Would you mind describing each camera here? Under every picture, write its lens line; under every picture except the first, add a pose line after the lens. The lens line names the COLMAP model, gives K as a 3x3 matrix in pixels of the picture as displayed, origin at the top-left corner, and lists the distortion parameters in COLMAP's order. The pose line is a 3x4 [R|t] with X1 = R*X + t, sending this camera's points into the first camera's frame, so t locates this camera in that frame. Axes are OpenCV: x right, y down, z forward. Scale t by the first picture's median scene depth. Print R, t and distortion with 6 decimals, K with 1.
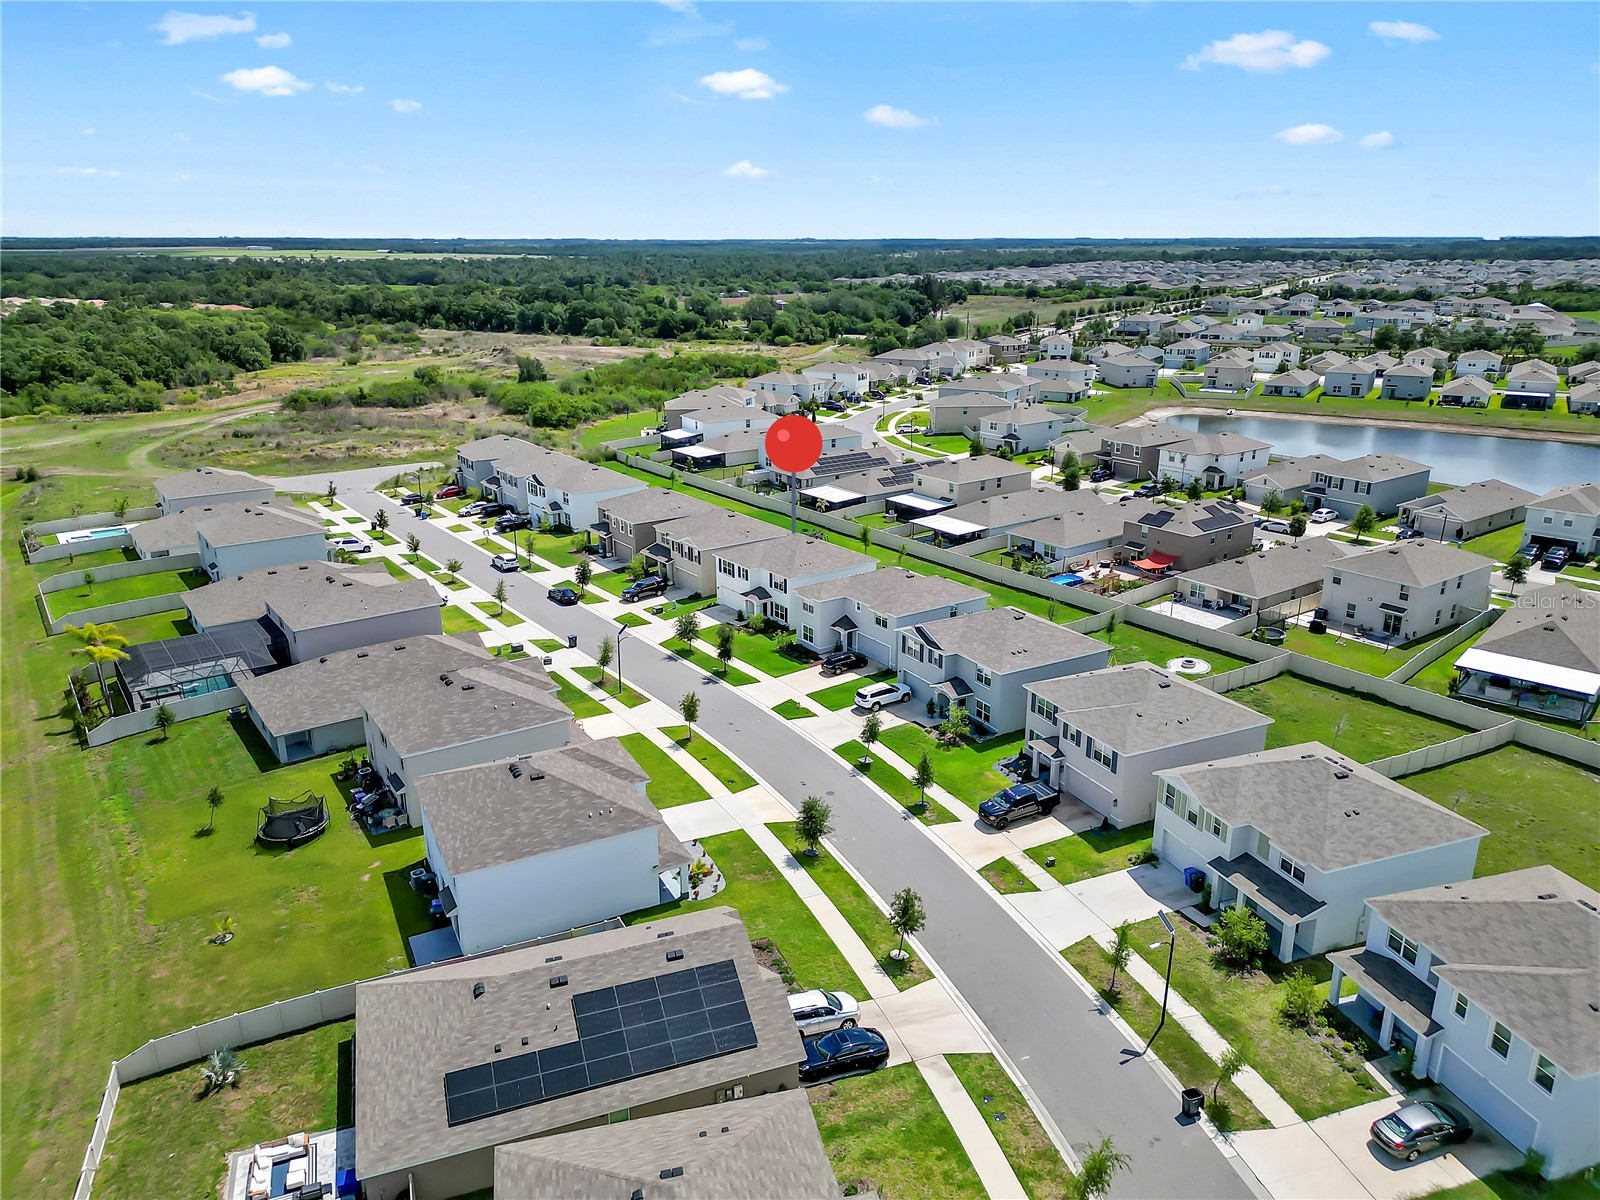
lens RADIAL K [[1102.5, 0, 800.0], [0, 1102.5, 600.0], [0, 0, 1]] dist [0.083385, -0.066491]
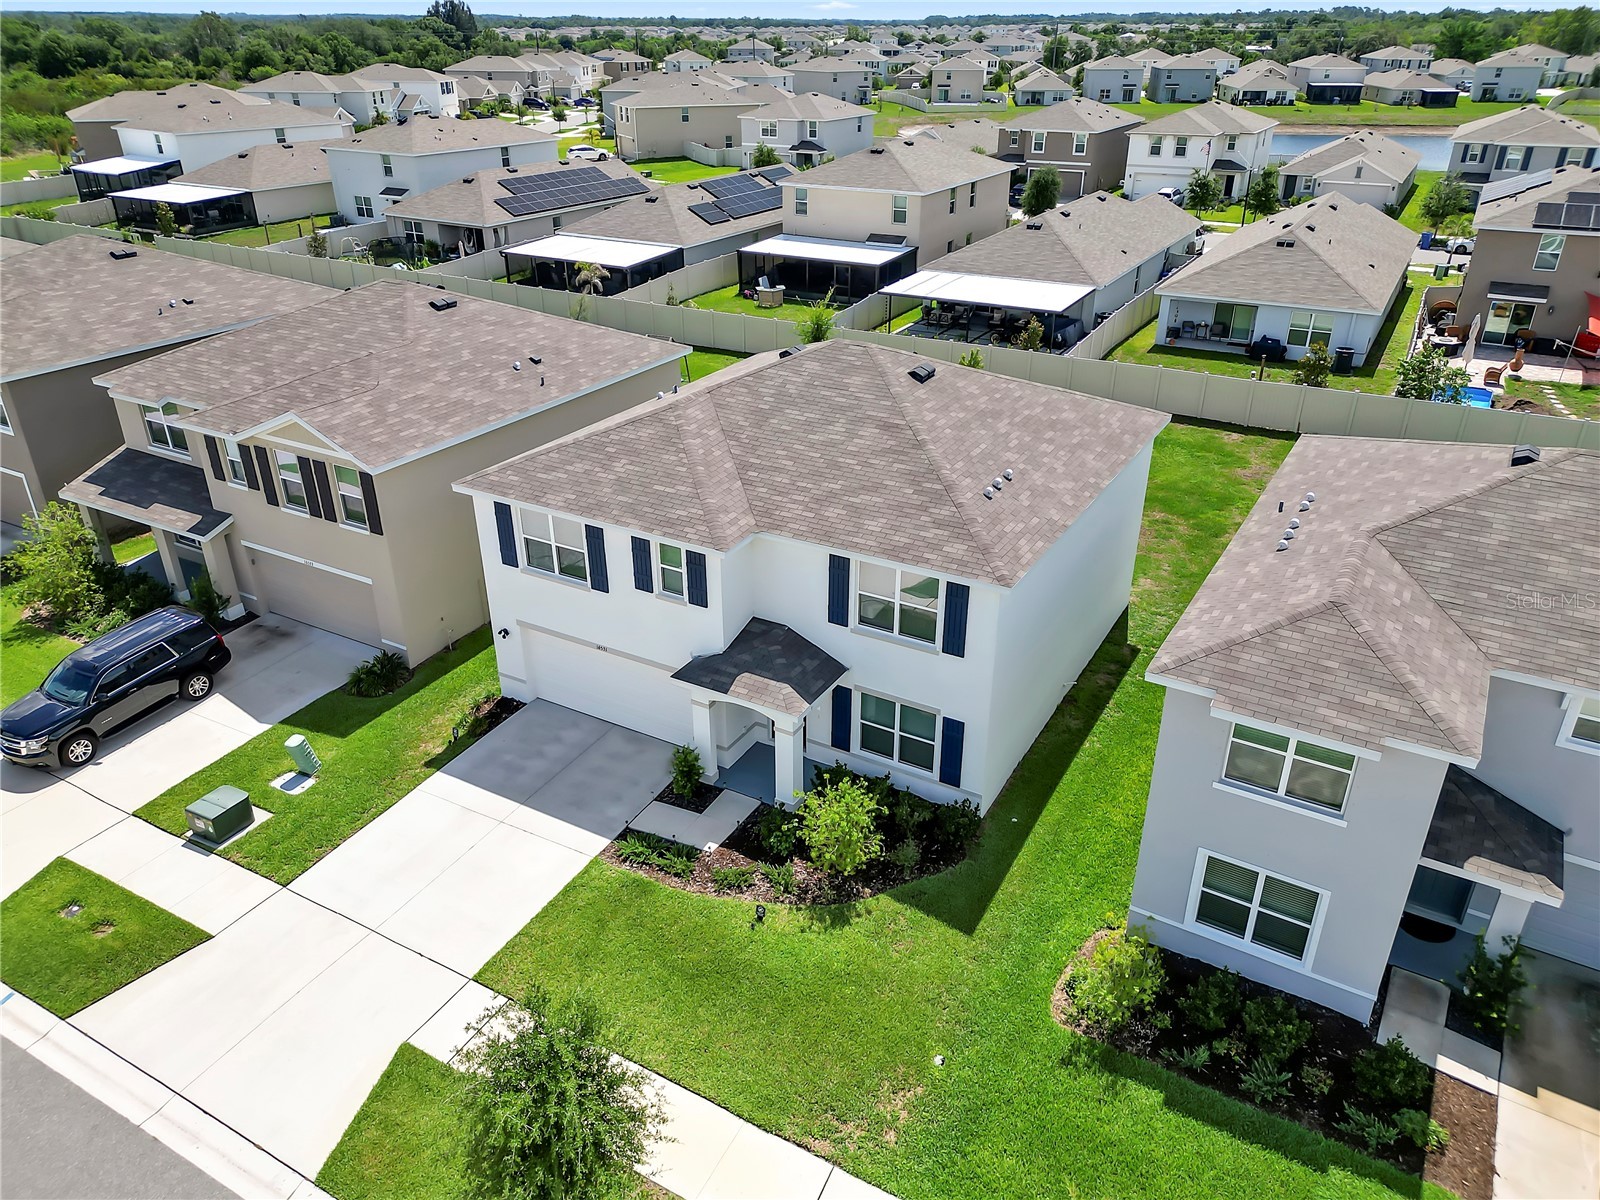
lens RADIAL K [[1118.3, 0, 804.7], [0, 1118.3, 600.3], [0, 0, 1]] dist [0.067099, -0.062205]
pose [[0.911704, -0.185986, 0.366340, -0.096056], [0.124329, 0.974756, 0.185456, -0.049384], [-0.391584, -0.123534, 0.911812, 0.741911]]
